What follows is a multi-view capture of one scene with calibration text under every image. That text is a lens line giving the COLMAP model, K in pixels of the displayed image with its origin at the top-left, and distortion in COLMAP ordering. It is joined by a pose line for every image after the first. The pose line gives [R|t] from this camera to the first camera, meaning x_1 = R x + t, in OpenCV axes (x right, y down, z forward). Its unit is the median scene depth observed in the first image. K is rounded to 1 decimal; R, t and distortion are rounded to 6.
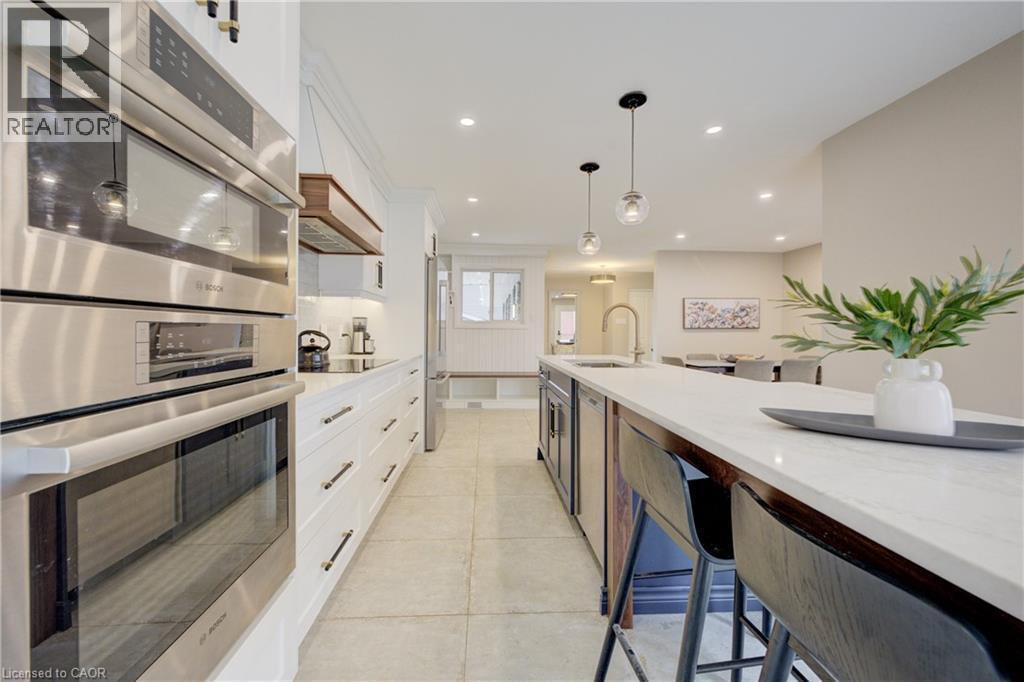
lens RADIAL K [[413.2, 0, 509.9], [0, 413.2, 336.3], [0, 0, 1]] dist [-0.001014, 0.000148]
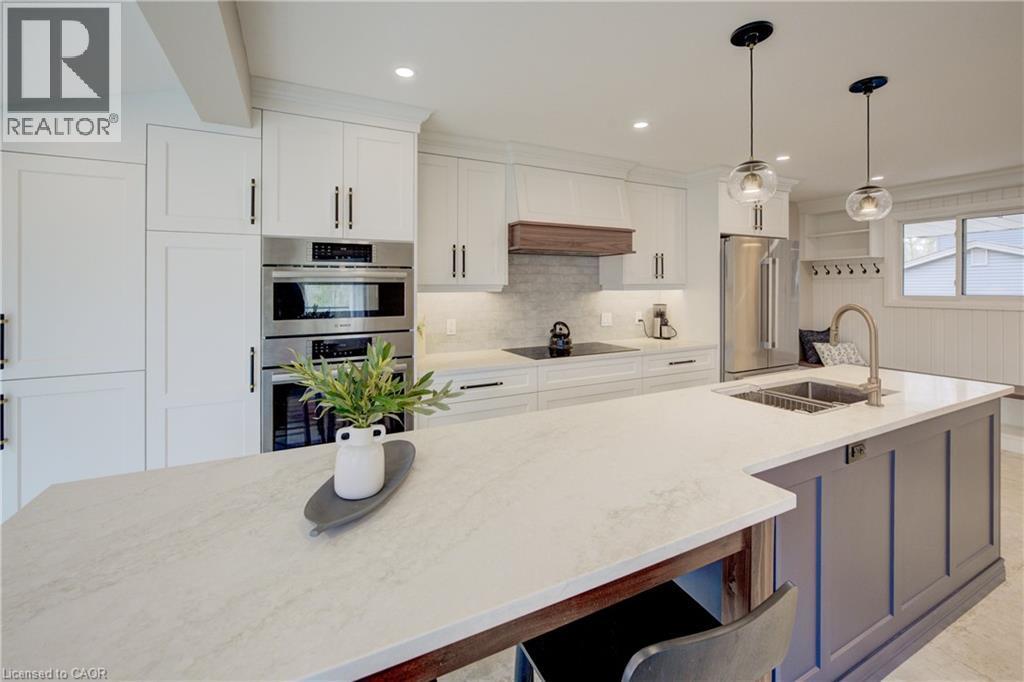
lens RADIAL K [[428.5, 0, 509.5], [0, 428.5, 290.1], [0, 0, 1]] dist [-0.000470, -0.000417]
pose [[0.393471, -0.005086, -0.919323, 0.579176], [-0.001074, 0.999981, -0.005992, -0.085482], [0.919336, 0.003345, 0.393459, 0.231198]]
